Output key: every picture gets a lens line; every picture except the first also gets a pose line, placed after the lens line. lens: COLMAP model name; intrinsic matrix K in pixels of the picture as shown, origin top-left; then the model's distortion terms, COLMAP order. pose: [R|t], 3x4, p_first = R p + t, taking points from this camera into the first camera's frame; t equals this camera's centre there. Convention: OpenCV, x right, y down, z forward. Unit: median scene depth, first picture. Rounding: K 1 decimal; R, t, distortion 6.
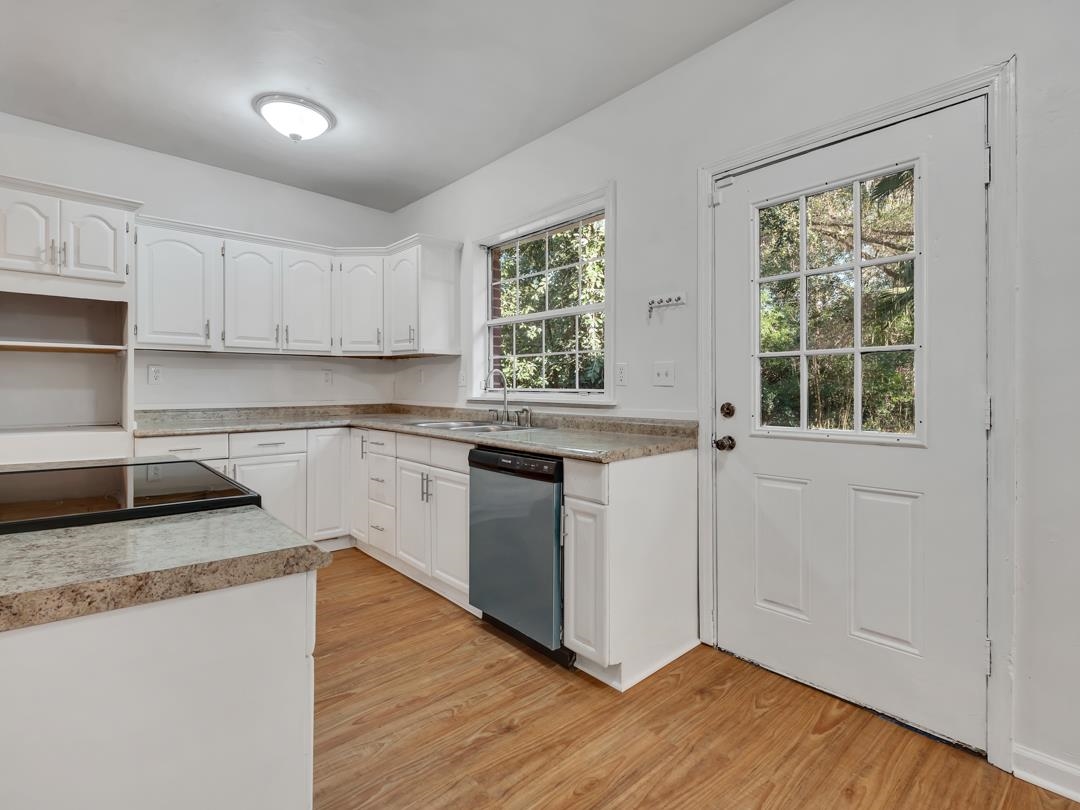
lens RADIAL K [[529.8, 0, 535.0], [0, 529.8, 393.4], [0, 0, 1]] dist [0.014185, -0.013569]
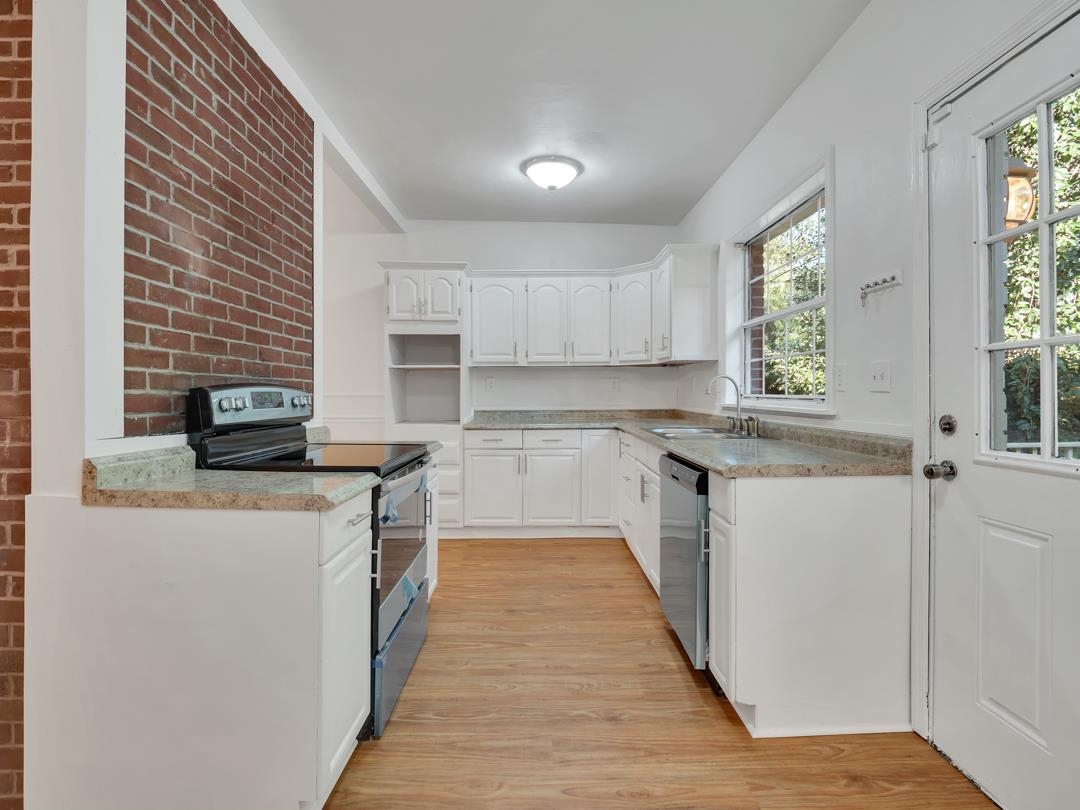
lens RADIAL K [[529.8, 0, 538.9], [0, 529.8, 399.6], [0, 0, 1]] dist [0.014185, -0.013569]
pose [[0.757560, 0.004511, -0.652750, 0.351961], [-0.003141, 0.999990, 0.003265, -0.003125], [0.652758, -0.000423, 0.757566, 0.071164]]
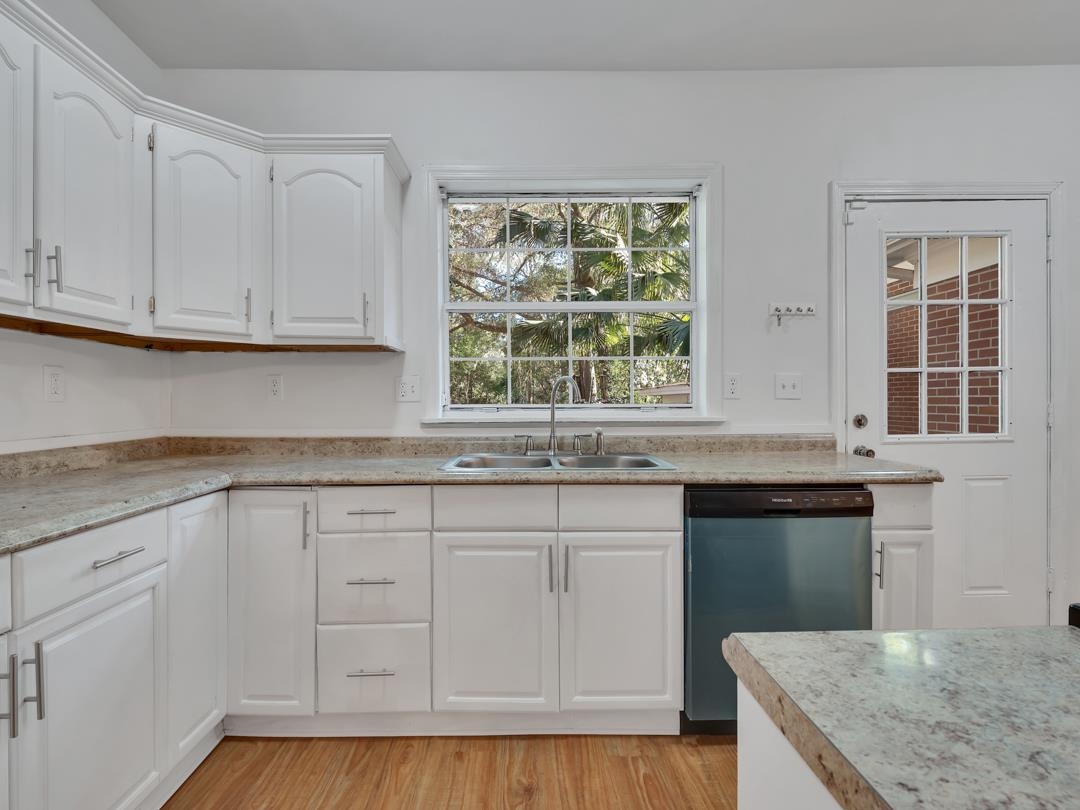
lens RADIAL K [[529.8, 0, 528.2], [0, 529.8, 407.8], [0, 0, 1]] dist [0.014185, -0.013569]
pose [[0.659872, -0.015653, 0.751215, -0.740530], [0.017686, 0.999830, 0.005299, -0.010355], [-0.751170, 0.009789, 0.660036, 0.678534]]
